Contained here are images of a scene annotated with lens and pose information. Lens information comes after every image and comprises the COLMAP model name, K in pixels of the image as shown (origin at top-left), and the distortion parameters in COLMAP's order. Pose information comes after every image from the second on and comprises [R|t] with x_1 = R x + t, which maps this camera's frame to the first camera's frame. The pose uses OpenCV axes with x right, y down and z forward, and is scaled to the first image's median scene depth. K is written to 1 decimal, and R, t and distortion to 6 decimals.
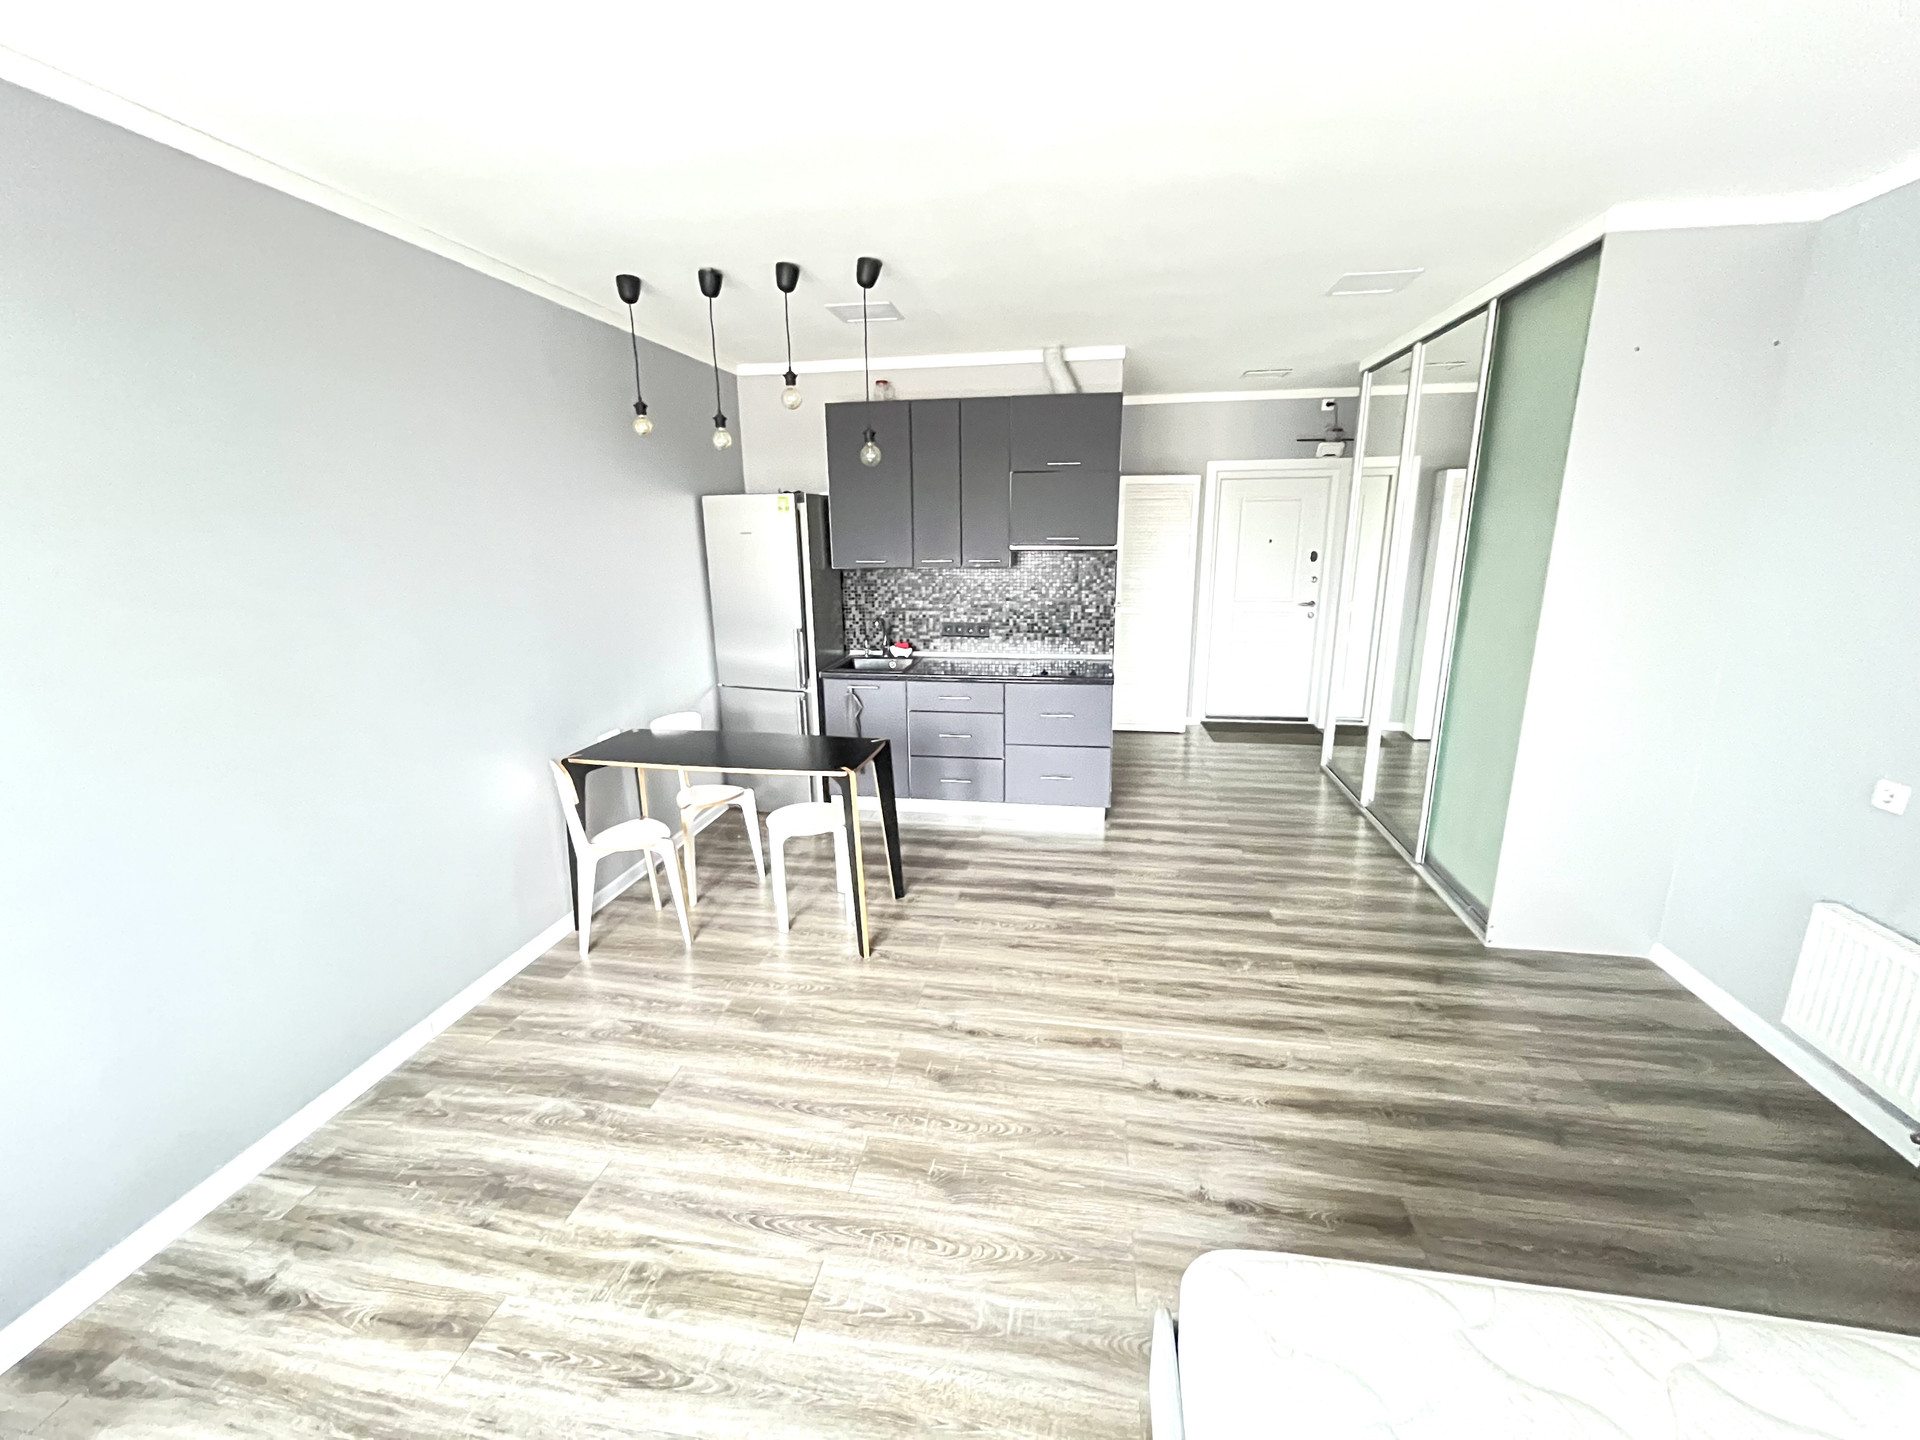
lens RADIAL K [[770.6, 0, 959.9], [0, 770.6, 721.1], [0, 0, 1]] dist [-0.006860, 0.000619]
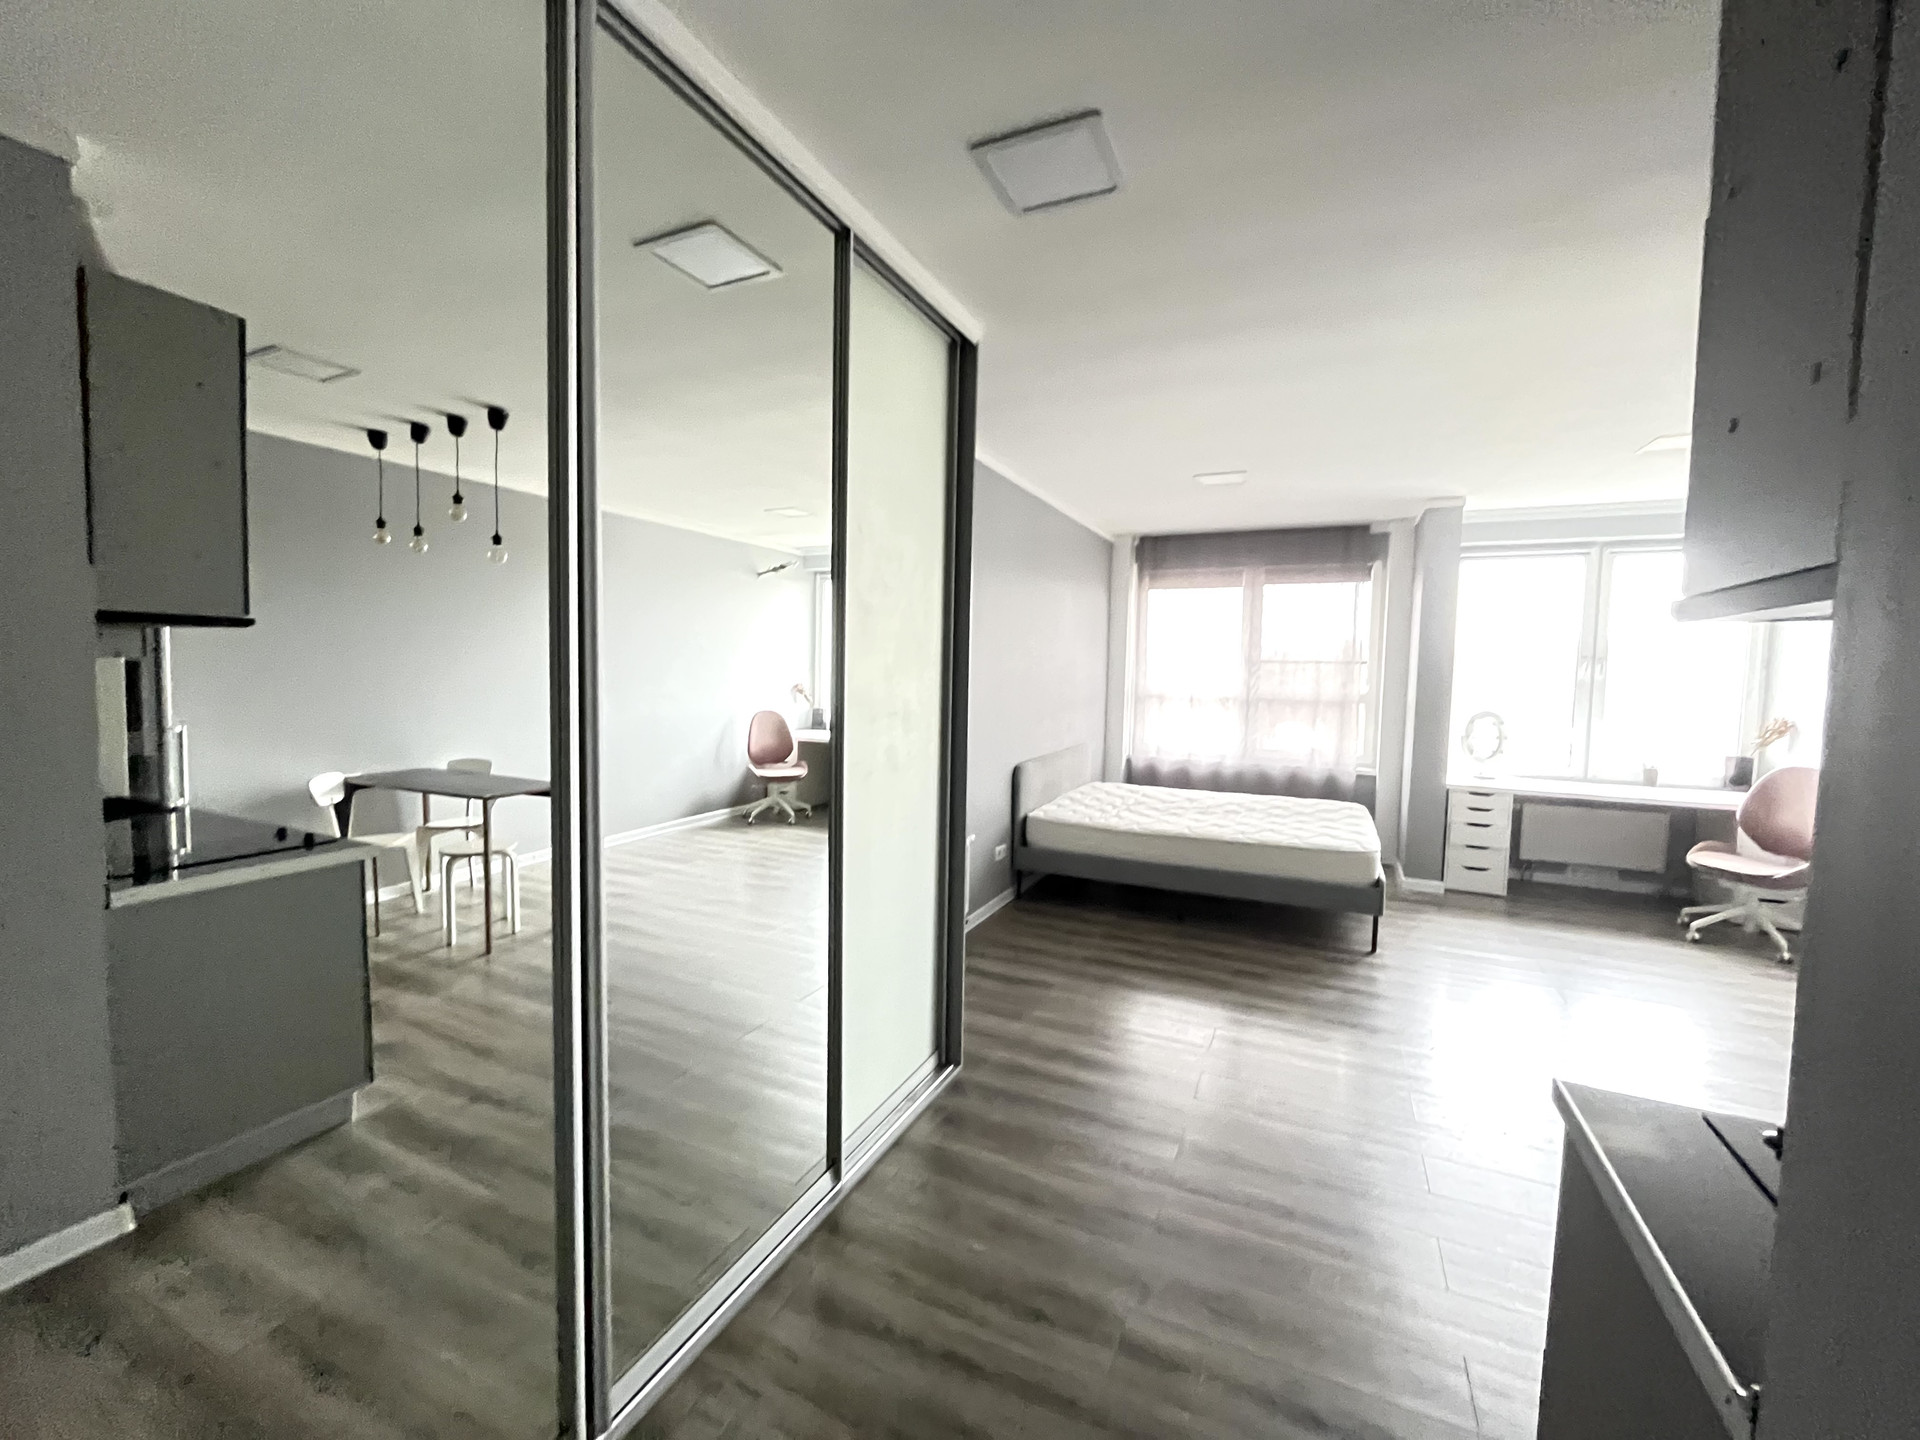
lens RADIAL K [[770.6, 0, 963.3], [0, 770.6, 718.1], [0, 0, 1]] dist [-0.006860, 0.000619]
pose [[-0.962869, -0.024519, 0.268855, 0.379787], [0.058864, 0.952839, 0.297713, -0.308166], [-0.263475, 0.302484, -0.916015, 1.434943]]
